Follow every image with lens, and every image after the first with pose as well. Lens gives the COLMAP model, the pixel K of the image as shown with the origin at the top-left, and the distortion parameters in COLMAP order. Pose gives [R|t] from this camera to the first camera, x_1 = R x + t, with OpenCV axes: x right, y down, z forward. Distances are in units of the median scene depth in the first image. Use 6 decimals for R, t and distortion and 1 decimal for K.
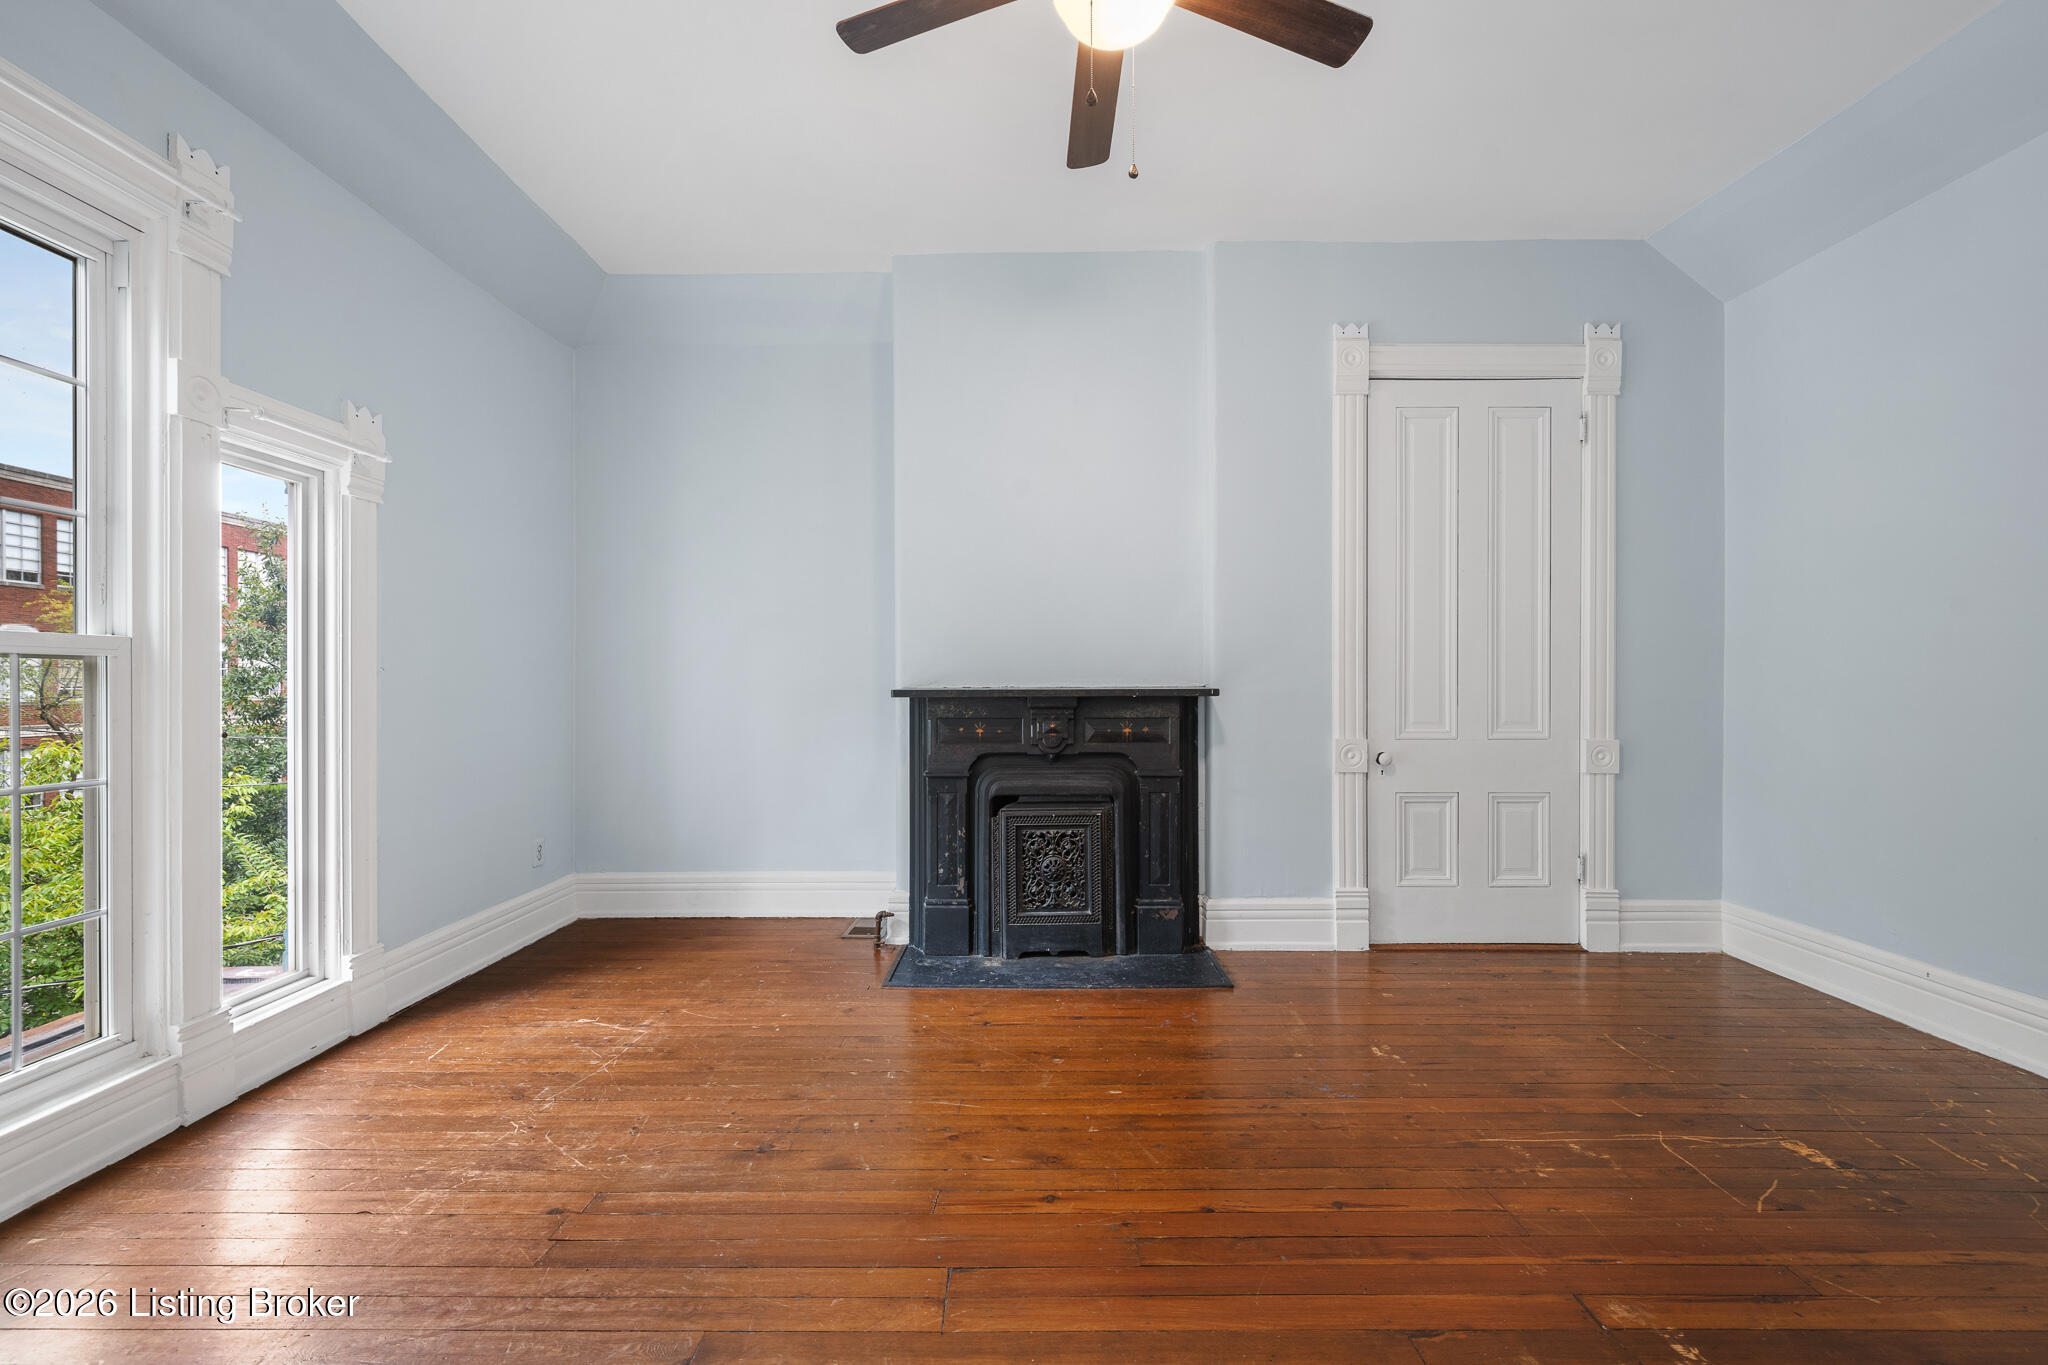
lens RADIAL K [[819.7, 0, 1028.4], [0, 819.7, 693.9], [0, 0, 1]] dist [-0.002427, -0.000305]
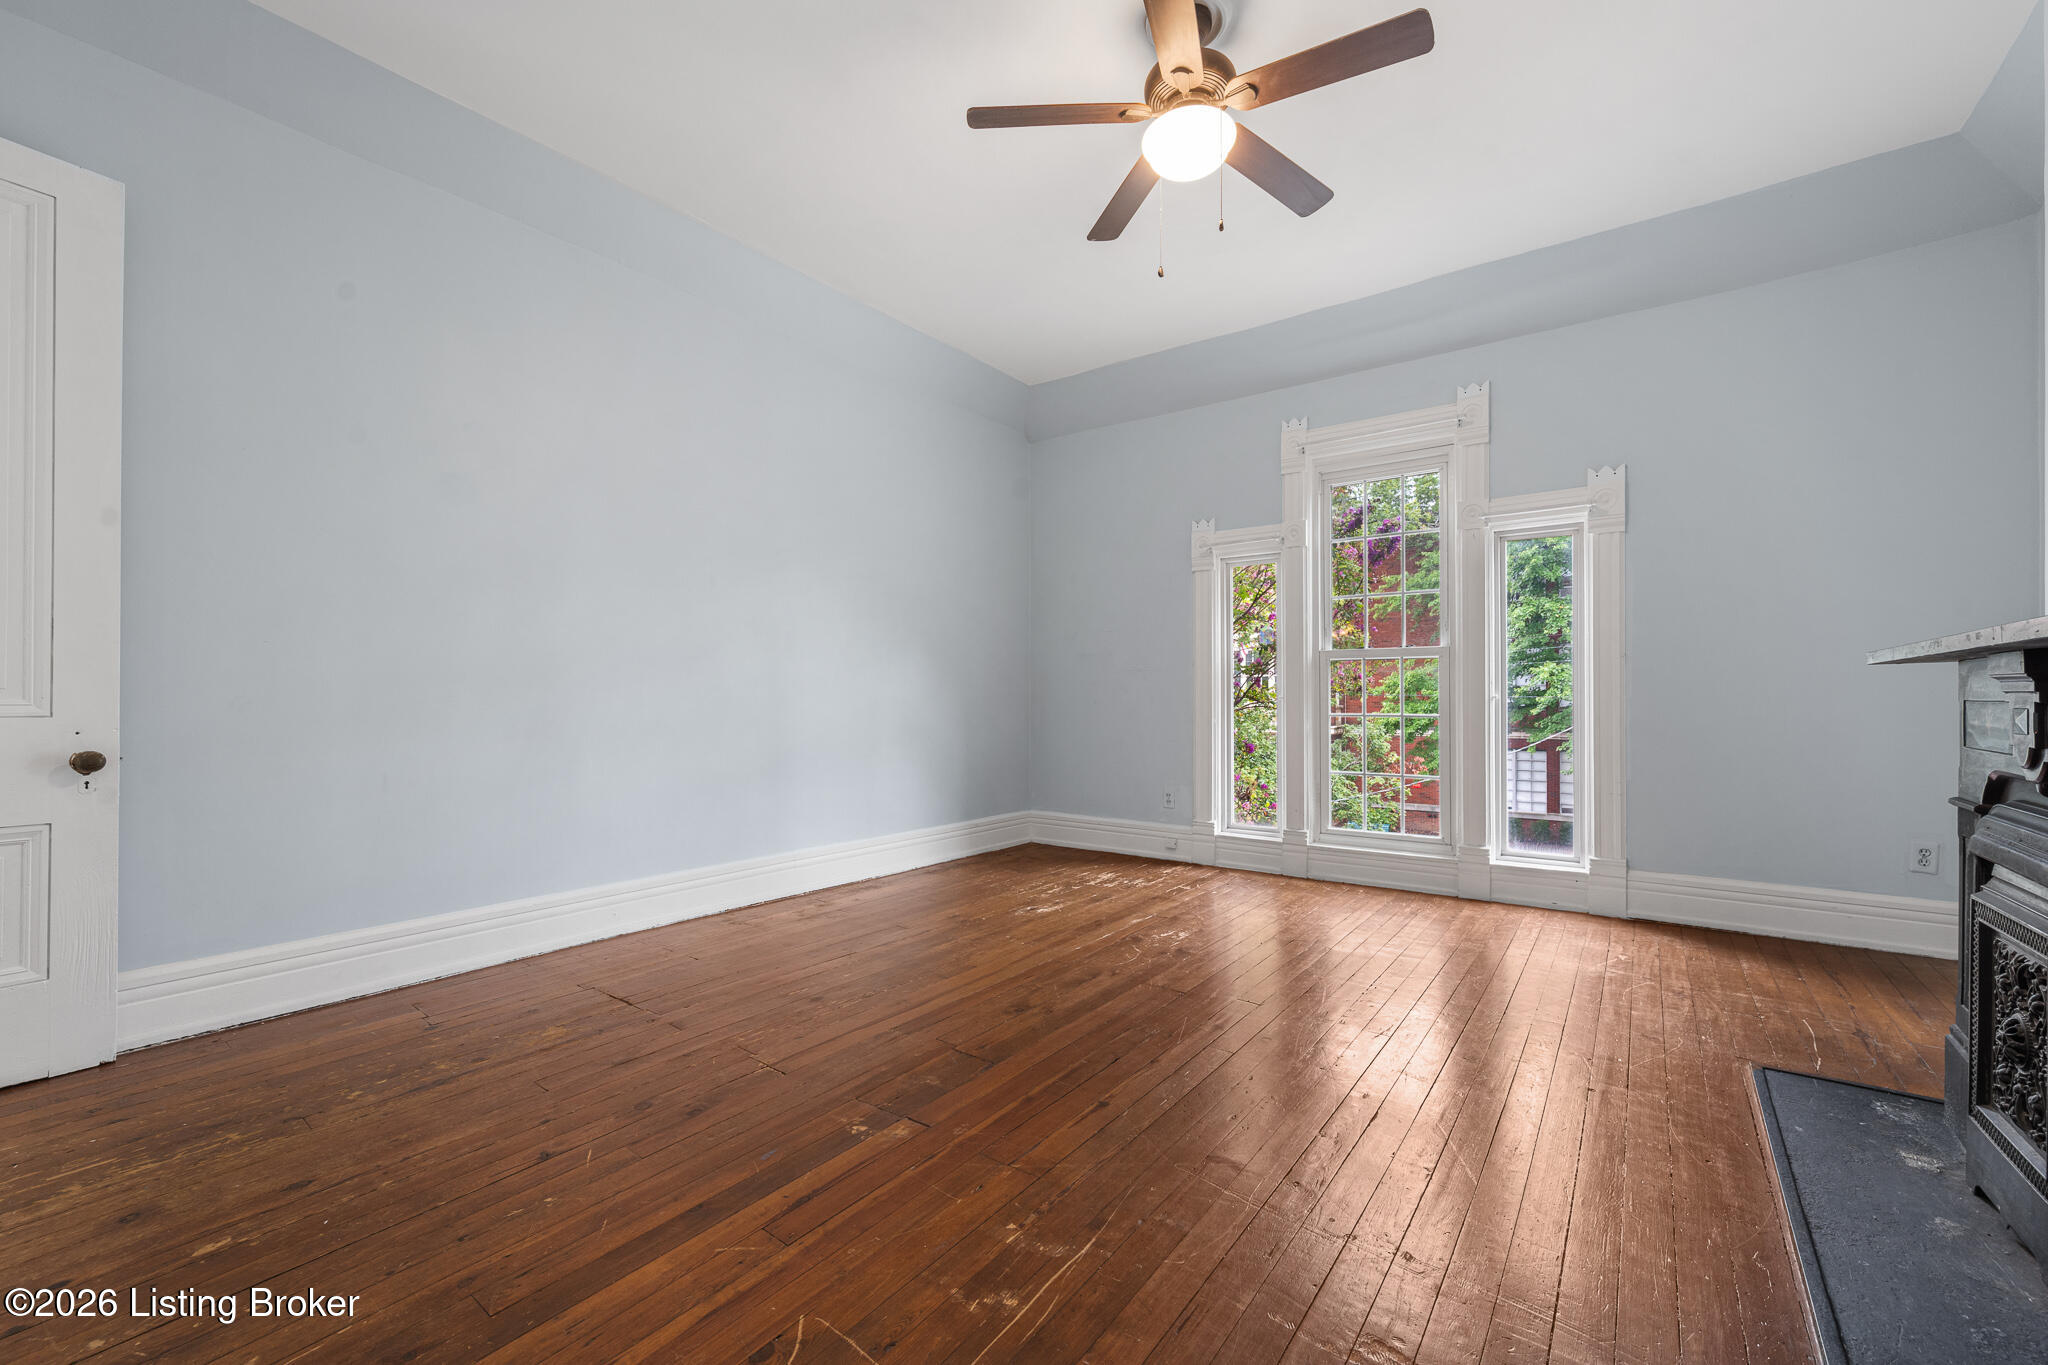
lens RADIAL K [[825.0, 0, 1038.1], [0, 825.0, 702.6], [0, 0, 1]] dist [0.000260, 0.000011]
pose [[-0.584283, 0.010342, -0.811484, 0.700104], [-0.005368, 0.999848, 0.016607, 0.025311], [0.811532, 0.014059, -0.584139, 0.819243]]
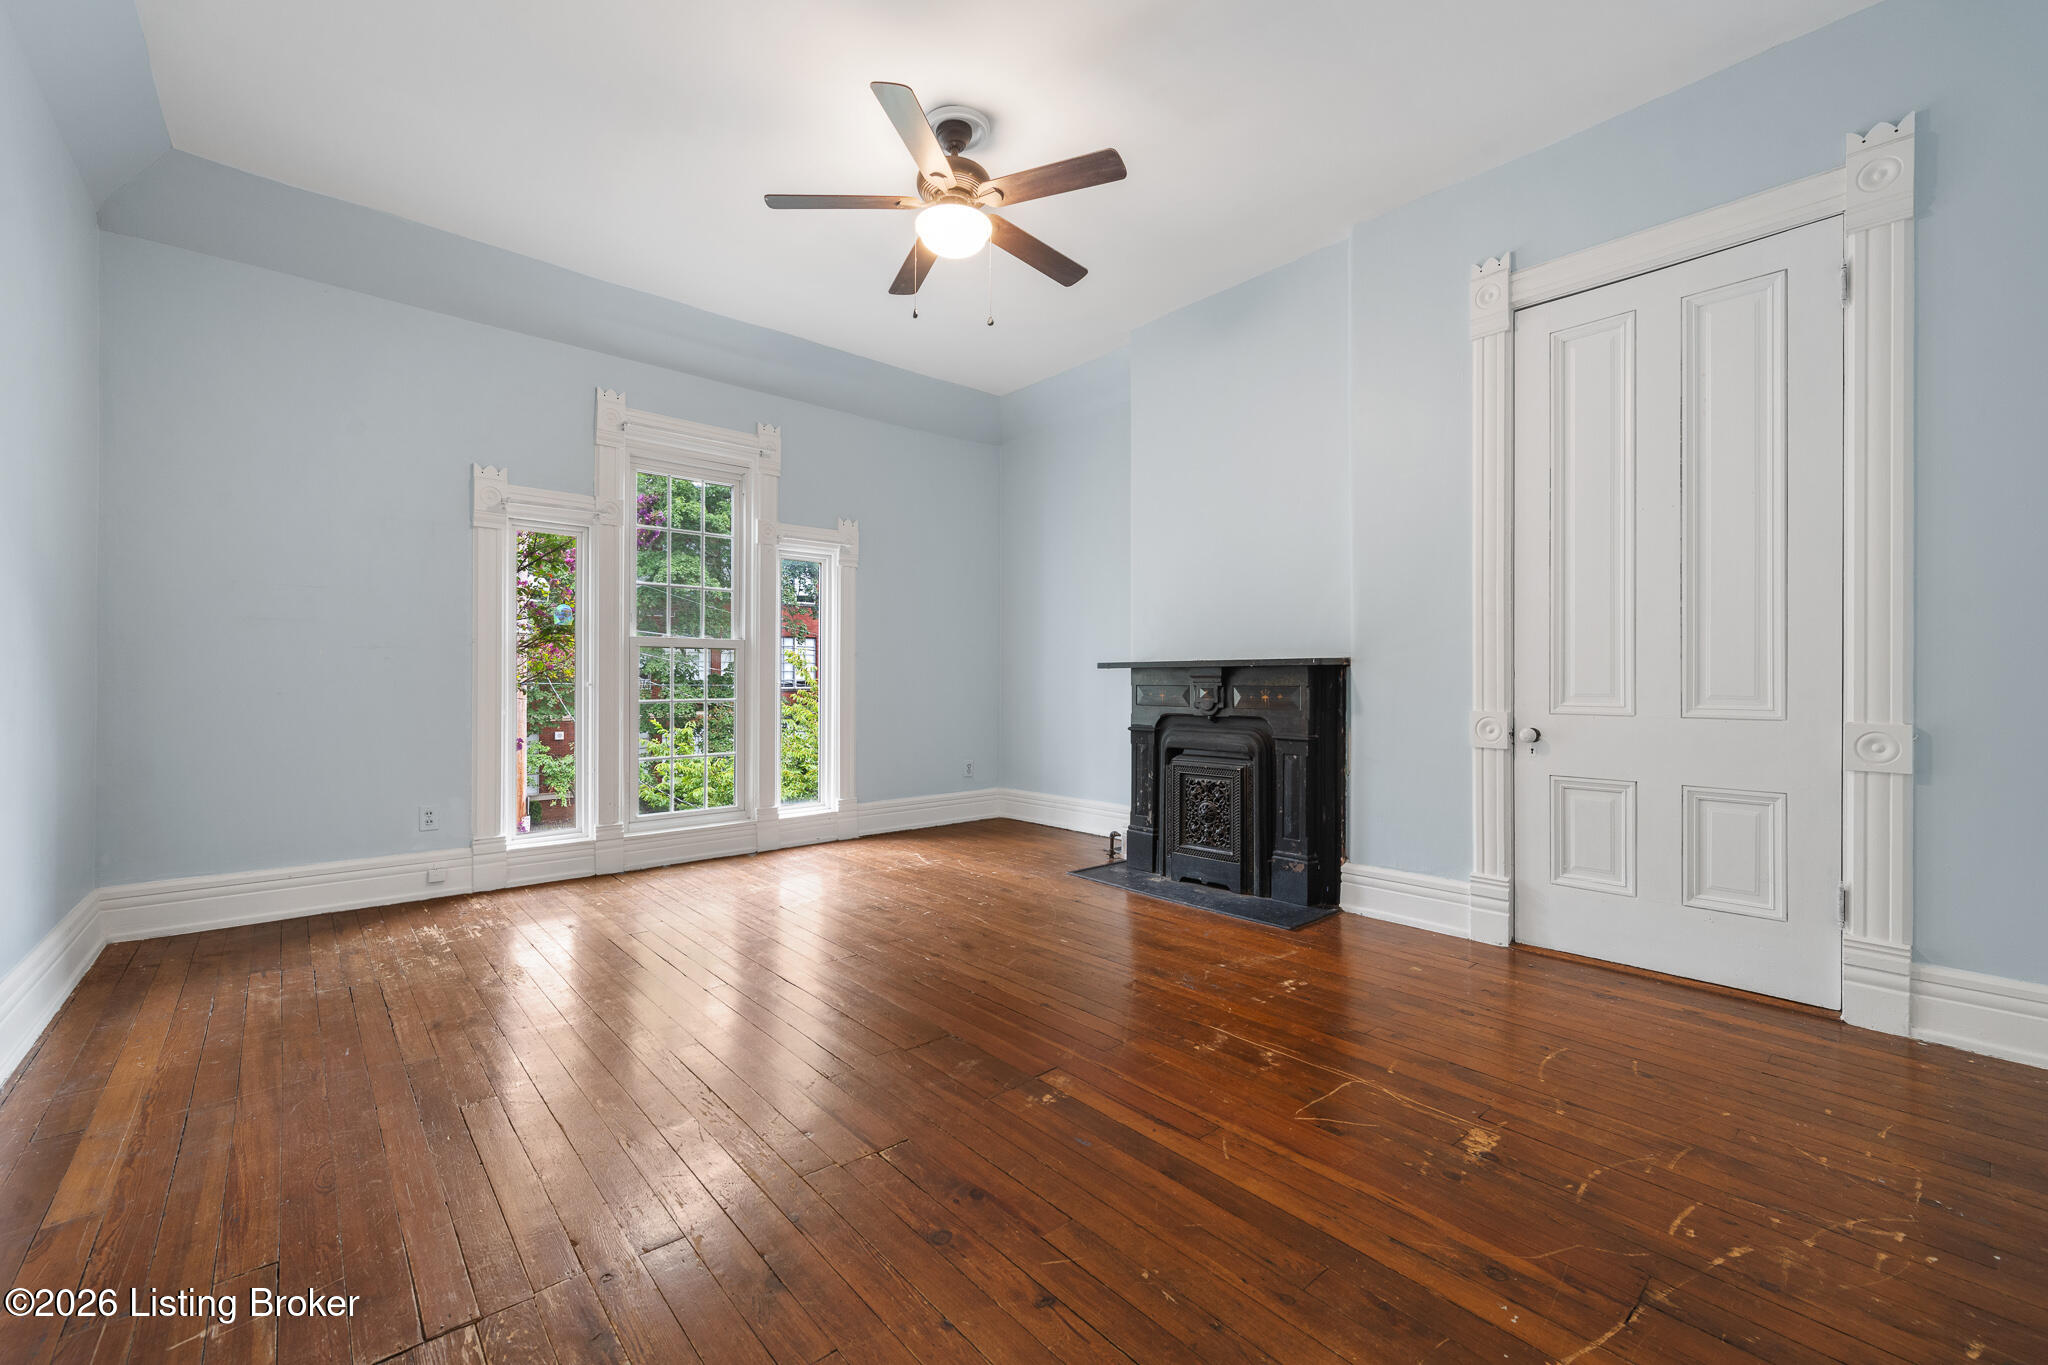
lens RADIAL K [[829.5, 0, 1026.2], [0, 829.5, 686.5], [0, 0, 1]] dist [-0.002286, 0.000070]
pose [[0.669858, 0.008643, -0.742439, 0.743262], [-0.010974, 0.999938, 0.001740, 0.031357], [0.742409, 0.006982, 0.669911, -0.004214]]
